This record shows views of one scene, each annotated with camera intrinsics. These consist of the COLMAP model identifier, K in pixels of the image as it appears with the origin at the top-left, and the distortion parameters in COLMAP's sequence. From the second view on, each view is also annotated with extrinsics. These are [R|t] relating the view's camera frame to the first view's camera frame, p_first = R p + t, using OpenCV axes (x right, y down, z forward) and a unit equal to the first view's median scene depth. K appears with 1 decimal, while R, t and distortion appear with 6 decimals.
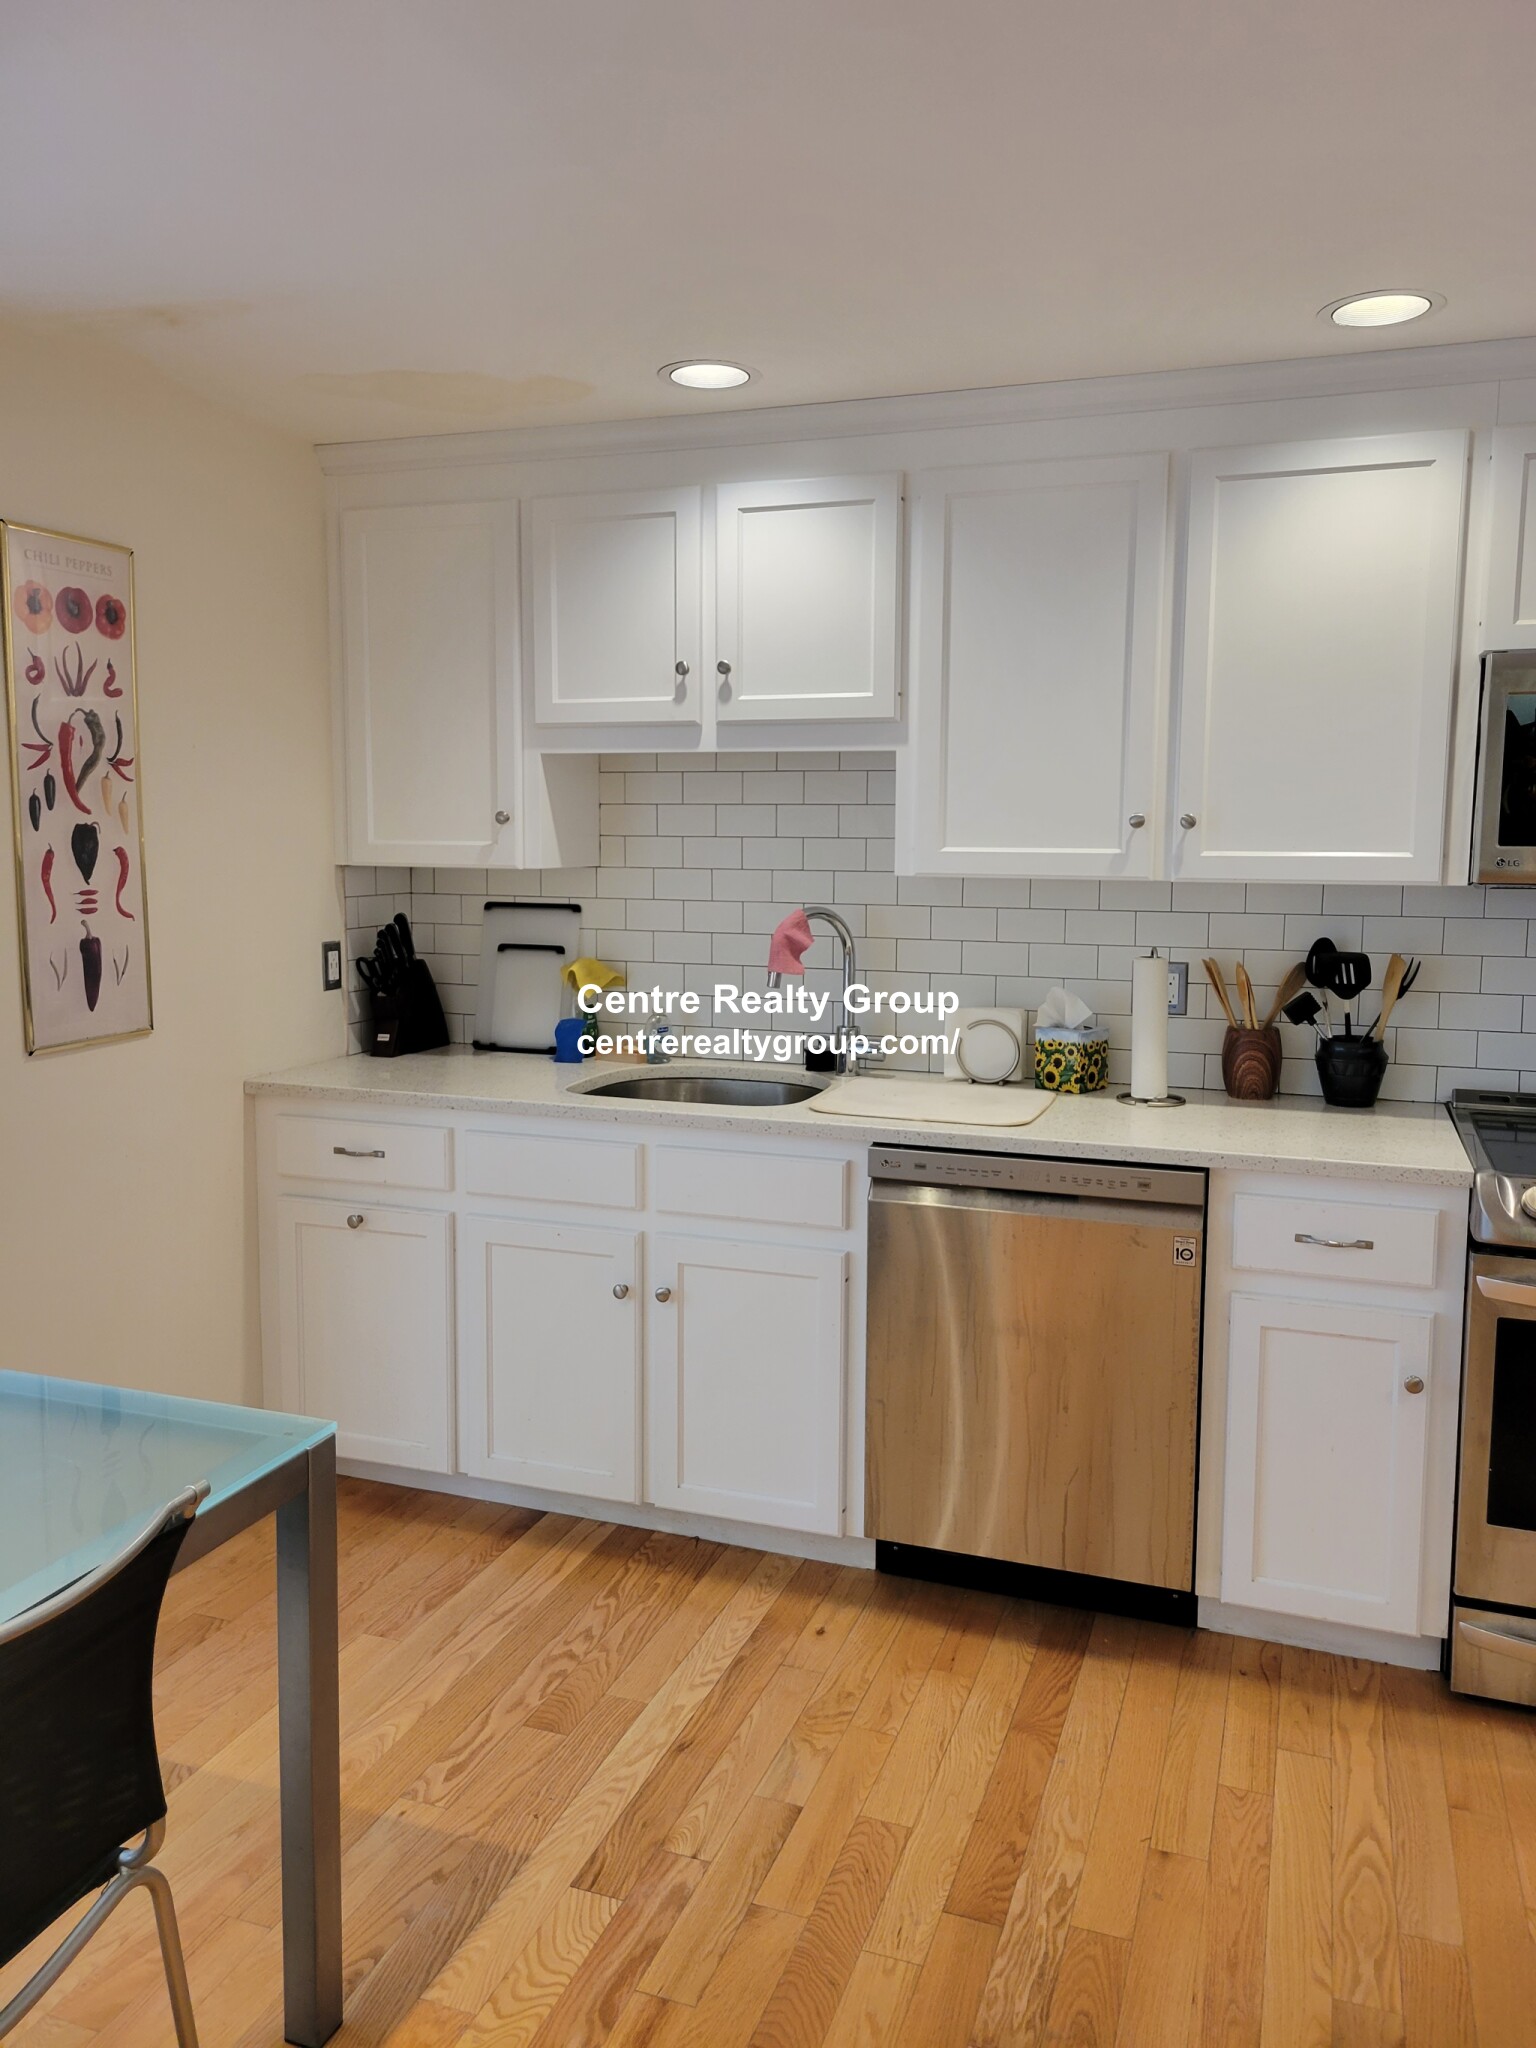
lens RADIAL K [[1532.6, 0, 771.3], [0, 1532.6, 987.0], [0, 0, 1]] dist [0.050527, -0.041643]
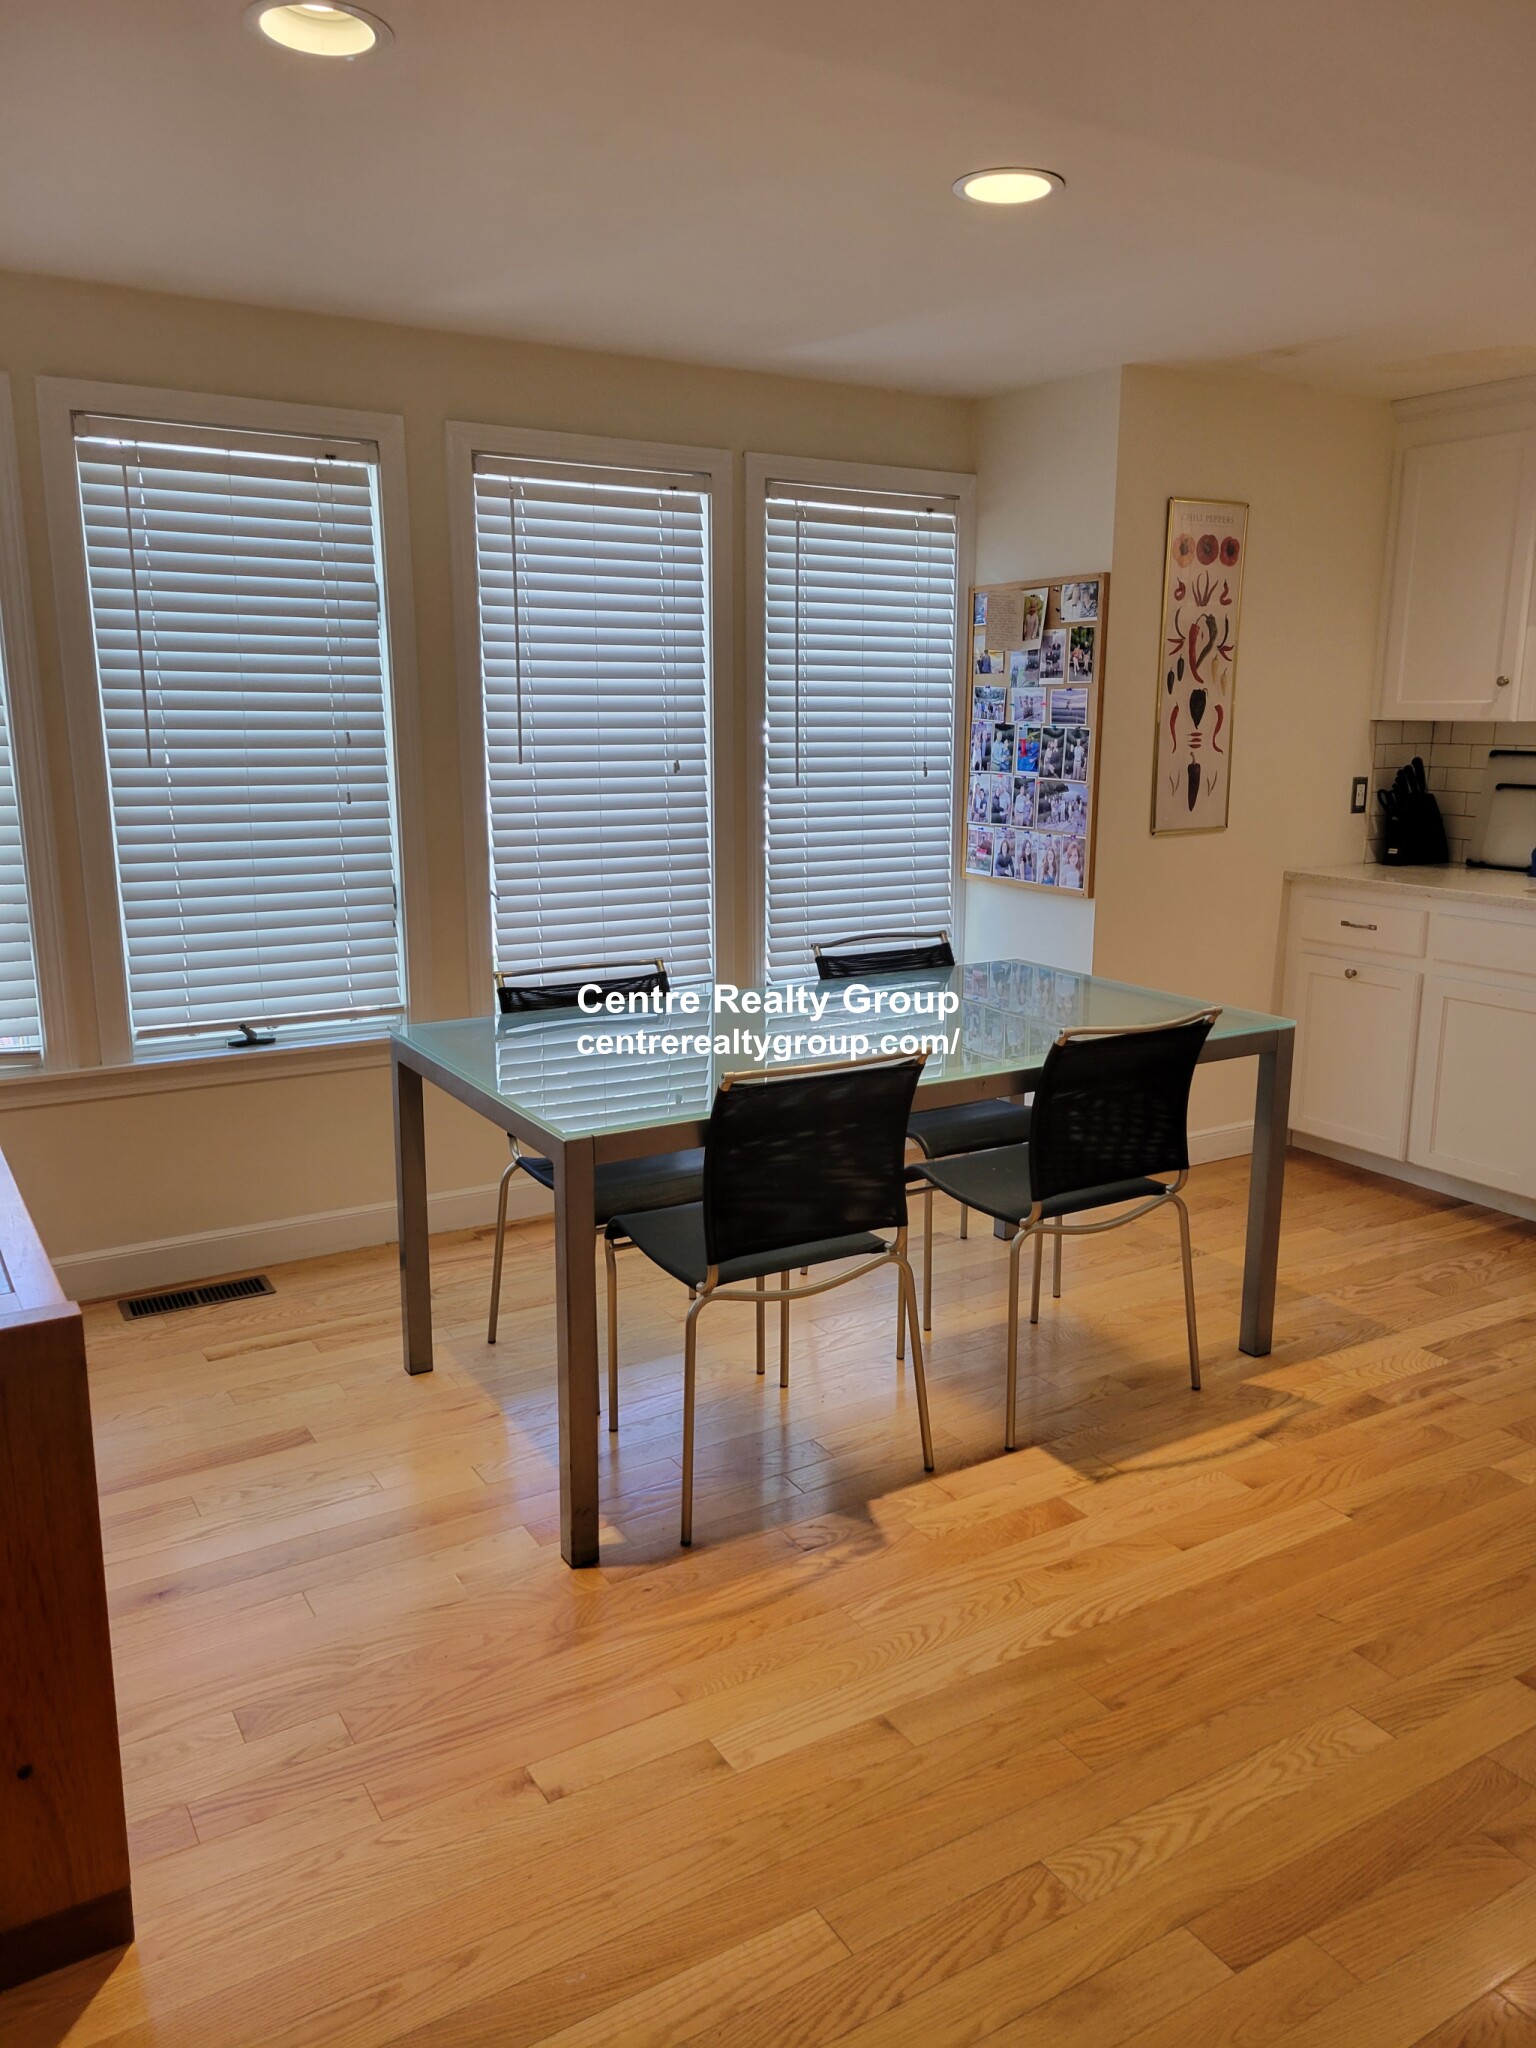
lens RADIAL K [[1534.0, 0, 768.0], [0, 1534.0, 1024.0], [0, 0, 1]] dist [0.038062, -0.003279]
pose [[0.775170, 0.126489, -0.618961, 0.218273], [-0.064184, 0.990450, 0.122023, 0.065042], [0.628484, -0.054861, 0.775885, -0.485581]]
